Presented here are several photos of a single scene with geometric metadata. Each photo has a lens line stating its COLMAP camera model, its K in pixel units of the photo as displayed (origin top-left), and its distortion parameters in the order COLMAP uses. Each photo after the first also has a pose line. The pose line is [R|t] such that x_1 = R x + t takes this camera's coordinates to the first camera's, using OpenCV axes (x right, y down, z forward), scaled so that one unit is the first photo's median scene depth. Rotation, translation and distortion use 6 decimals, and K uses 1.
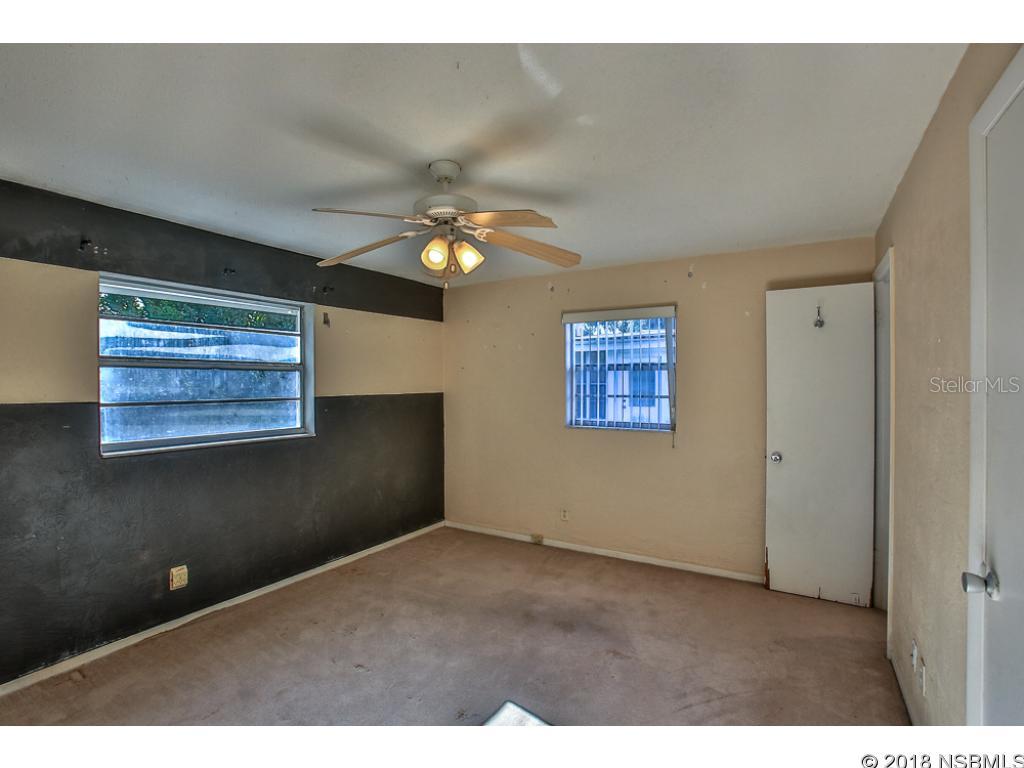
lens RADIAL K [[498.8, 0, 508.7], [0, 498.8, 385.3], [0, 0, 1]] dist [-0.052562, 0.013116]
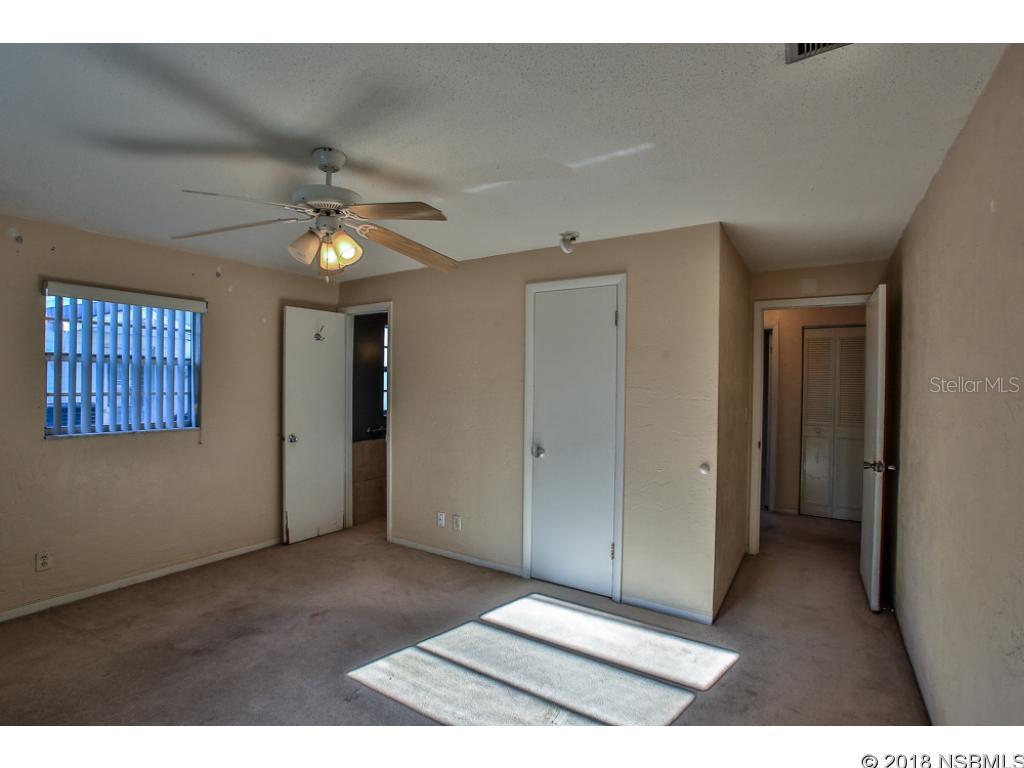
lens RADIAL K [[498.8, 0, 505.8], [0, 498.8, 384.1], [0, 0, 1]] dist [-0.052562, 0.013116]
pose [[0.022620, -0.003411, 0.999738, -0.645354], [-0.007469, 0.999966, 0.003581, -0.002960], [-0.999716, -0.007548, 0.022594, 0.373698]]
